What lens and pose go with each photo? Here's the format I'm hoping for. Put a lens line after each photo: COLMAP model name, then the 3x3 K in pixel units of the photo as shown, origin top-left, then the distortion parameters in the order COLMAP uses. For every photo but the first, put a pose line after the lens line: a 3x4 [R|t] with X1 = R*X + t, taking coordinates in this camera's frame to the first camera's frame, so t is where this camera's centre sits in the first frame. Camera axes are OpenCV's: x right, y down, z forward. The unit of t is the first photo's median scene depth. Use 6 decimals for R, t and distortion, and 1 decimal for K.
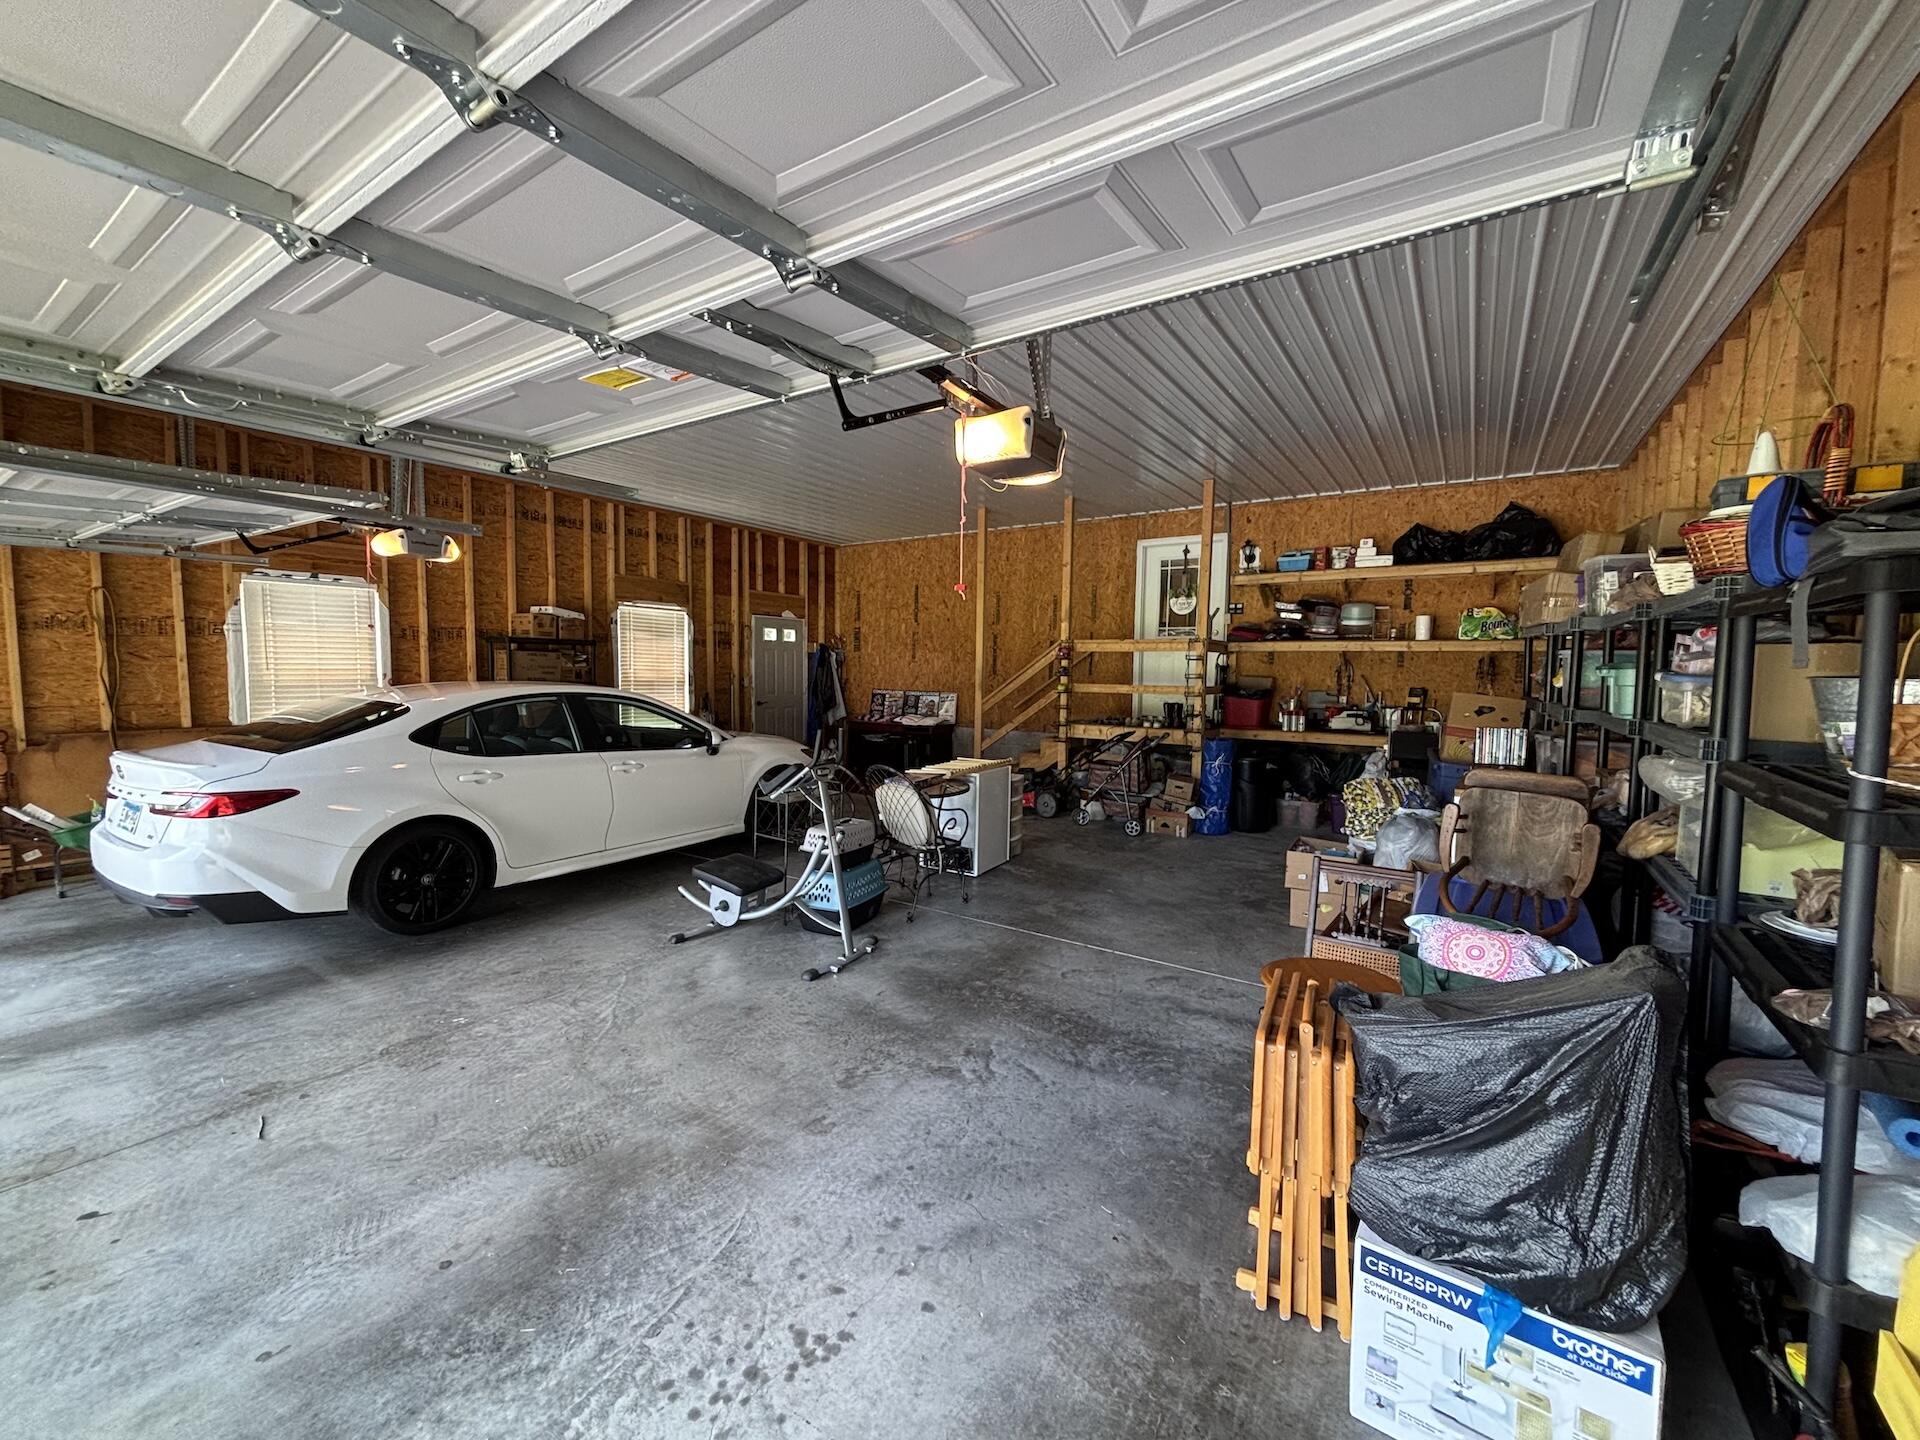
lens RADIAL K [[777.4, 0, 960.0], [0, 777.4, 720.0], [0, 0, 1]] dist [0.004303, 0.000341]
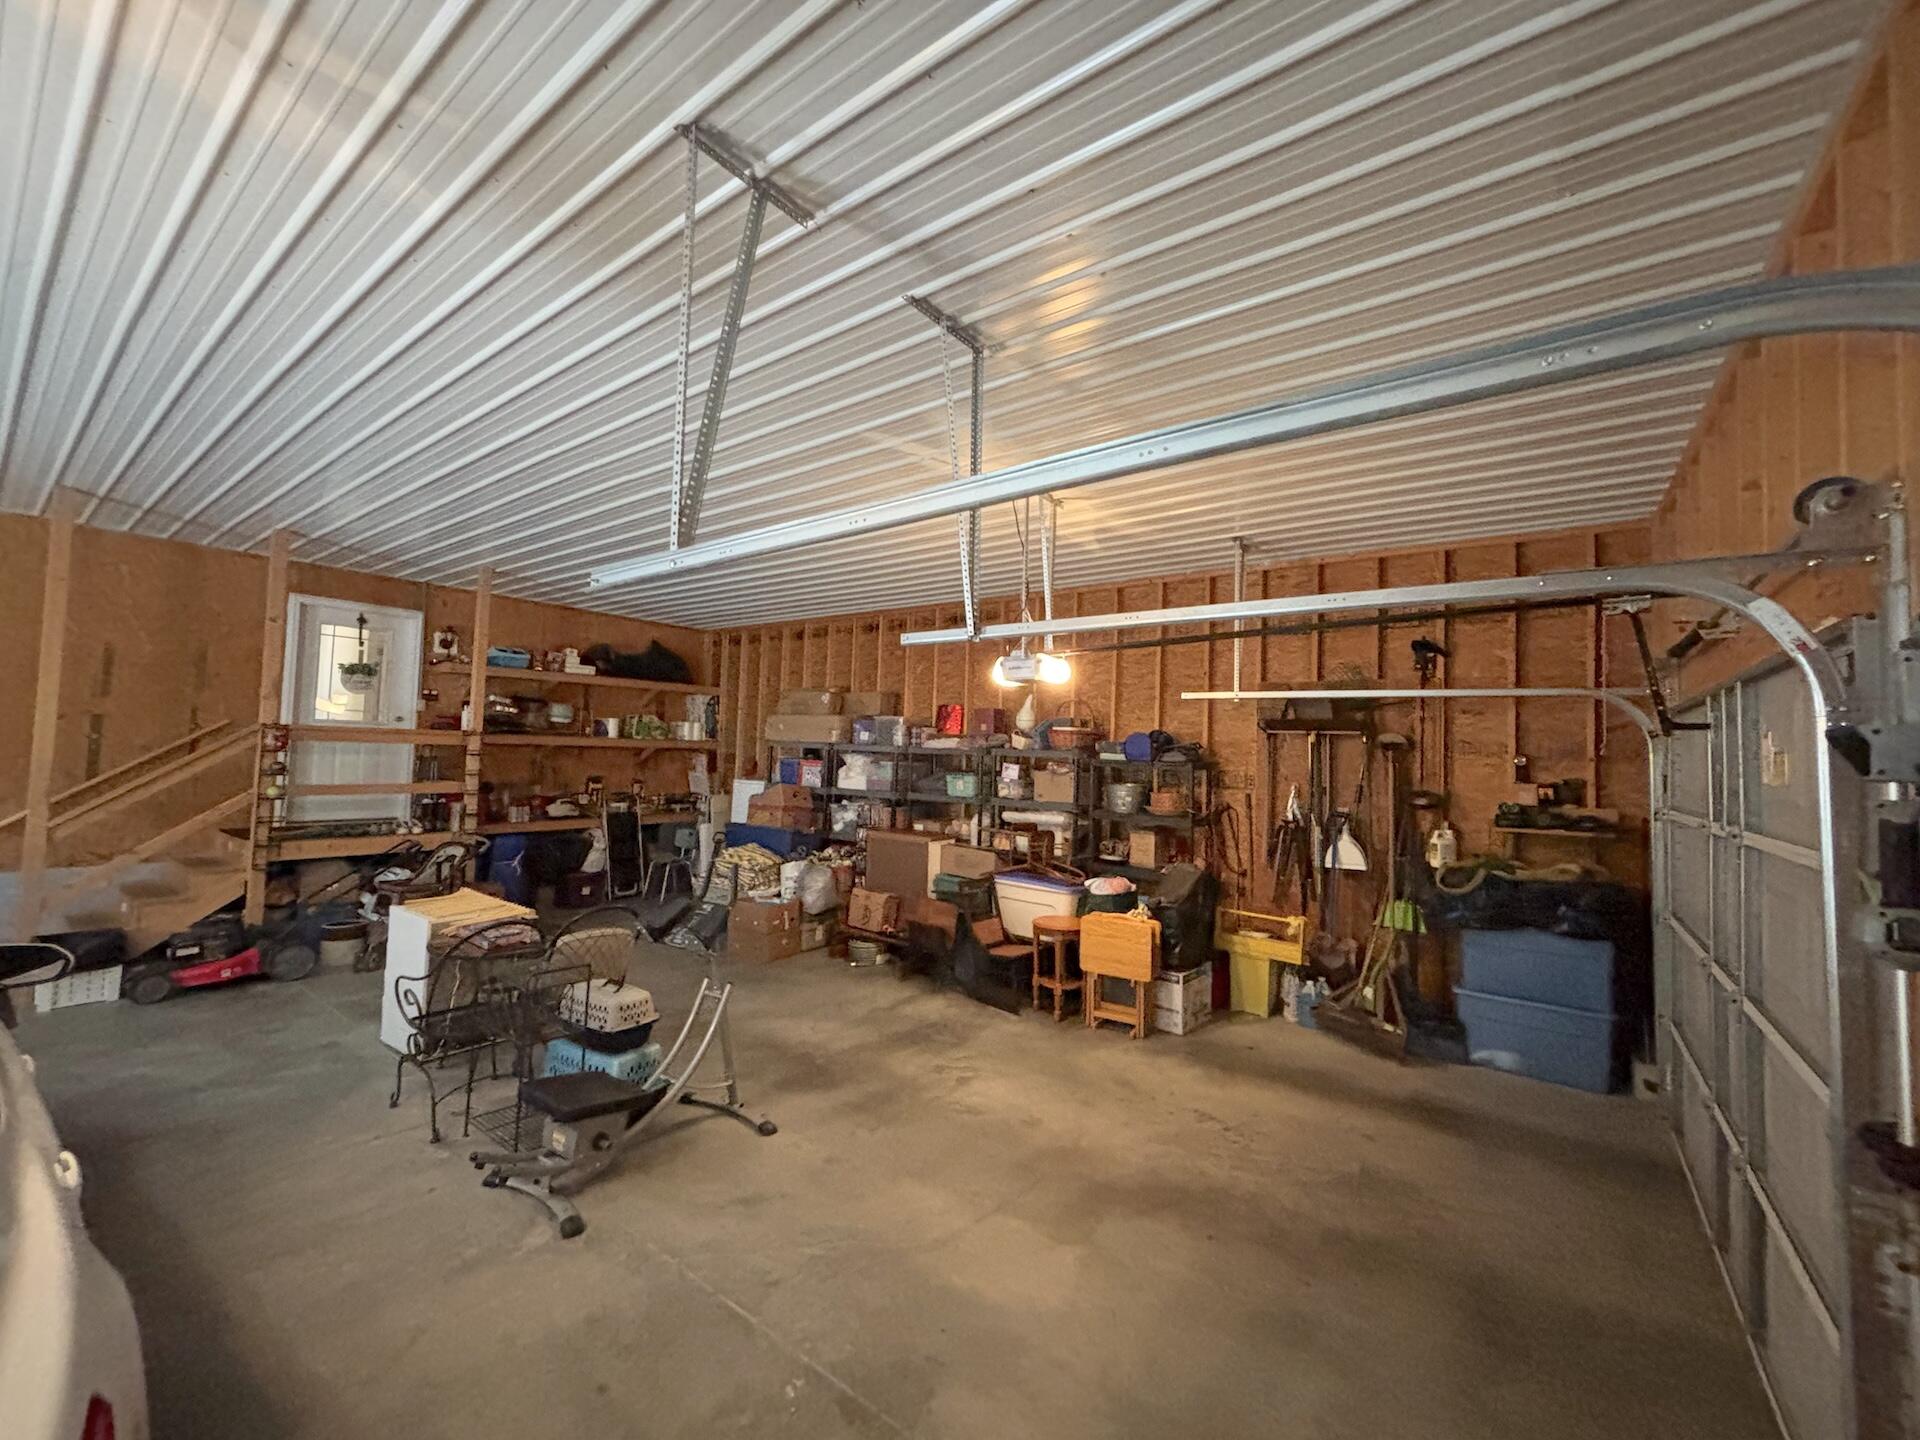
lens RADIAL K [[777.4, 0, 960.0], [0, 777.4, 720.0], [0, 0, 1]] dist [0.004303, 0.000341]
pose [[0.060577, 0.033200, 0.997611, -0.623324], [0.046082, 0.998288, -0.036021, -0.062708], [-0.997099, 0.048154, 0.058944, 0.388237]]
